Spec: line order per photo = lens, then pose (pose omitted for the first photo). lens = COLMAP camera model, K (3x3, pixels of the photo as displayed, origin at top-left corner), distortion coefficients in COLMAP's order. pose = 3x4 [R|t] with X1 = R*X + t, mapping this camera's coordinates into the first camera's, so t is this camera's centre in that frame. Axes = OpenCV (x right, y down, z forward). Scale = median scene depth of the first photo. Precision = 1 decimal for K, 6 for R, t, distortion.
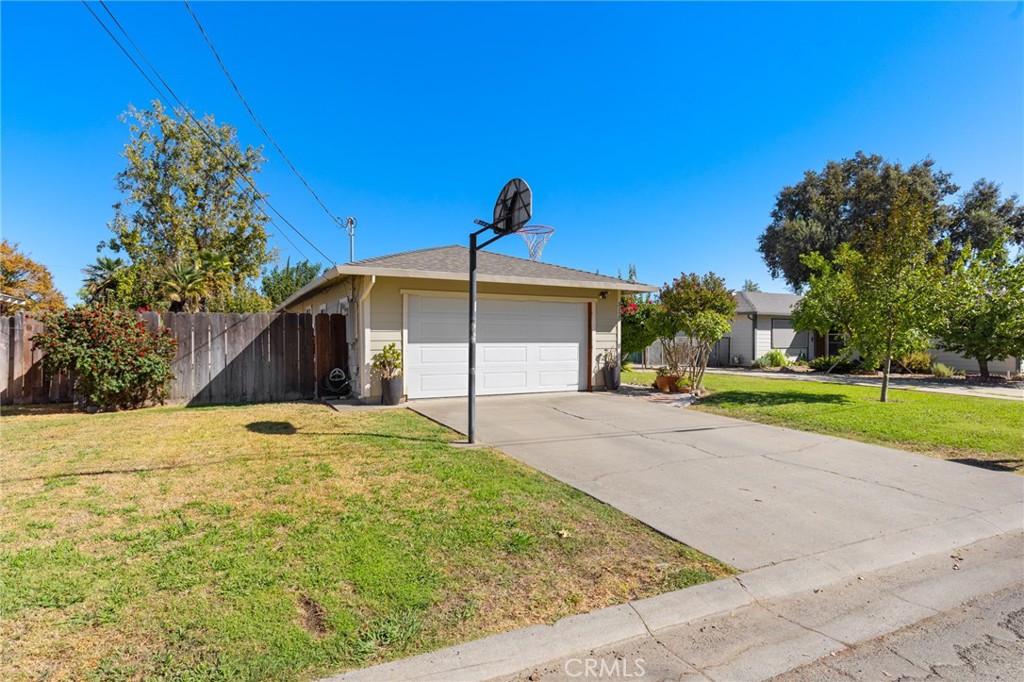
lens RADIAL K [[545.9, 0, 512.8], [0, 545.9, 343.0], [0, 0, 1]] dist [-0.002860, -0.000269]
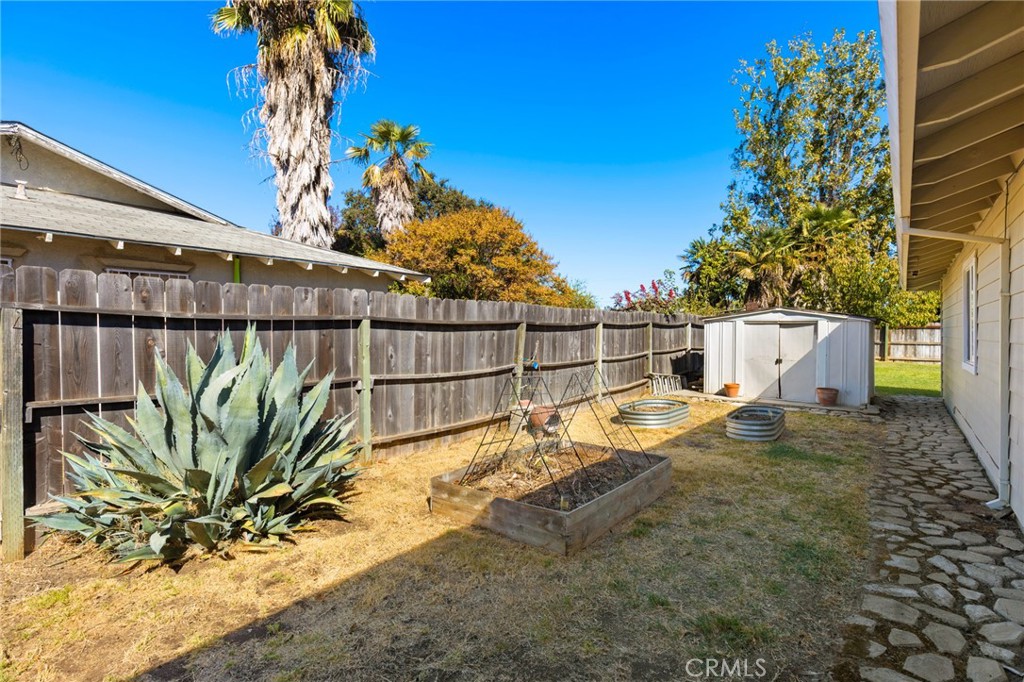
lens RADIAL K [[488.9, 0, 512.1], [0, 488.9, 335.6], [0, 0, 1]] dist [0.003961, 0.000537]
pose [[0.399283, 0.018439, -0.916642, -0.359547], [-0.016216, 0.999783, 0.013047, -0.015011], [0.916684, 0.009655, 0.399495, 1.063324]]
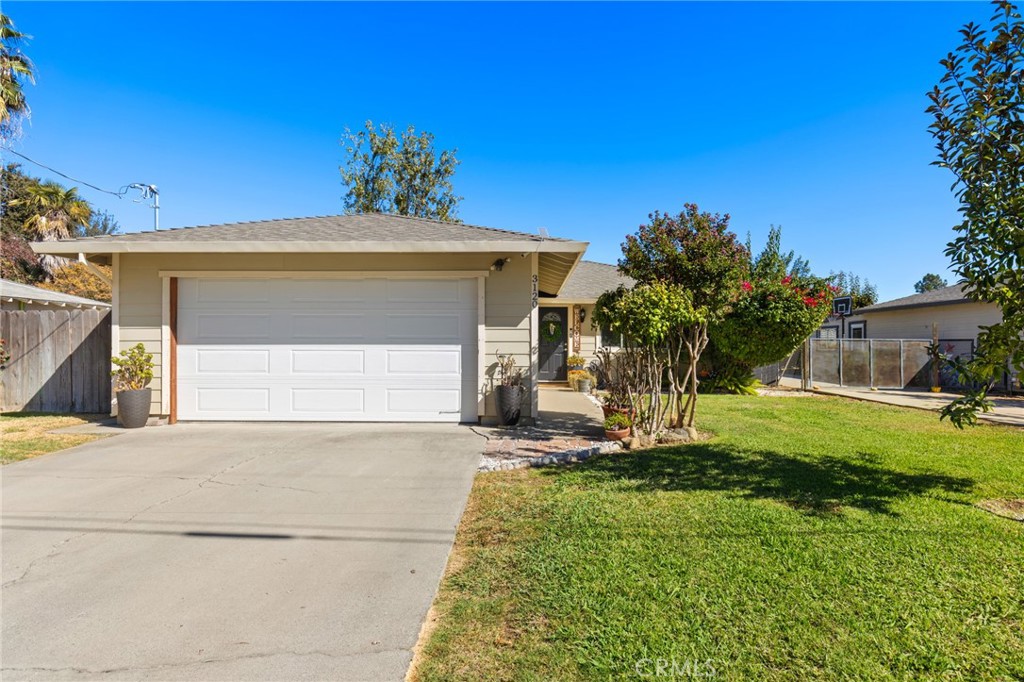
lens RADIAL K [[577.4, 0, 509.0], [0, 577.4, 336.8], [0, 0, 1]] dist [0.000202, 0.000432]
pose [[0.871268, -0.006763, -0.490761, 0.478820], [-0.001567, 0.999862, -0.016560, 0.001616], [0.490805, 0.015198, 0.871137, 0.454969]]
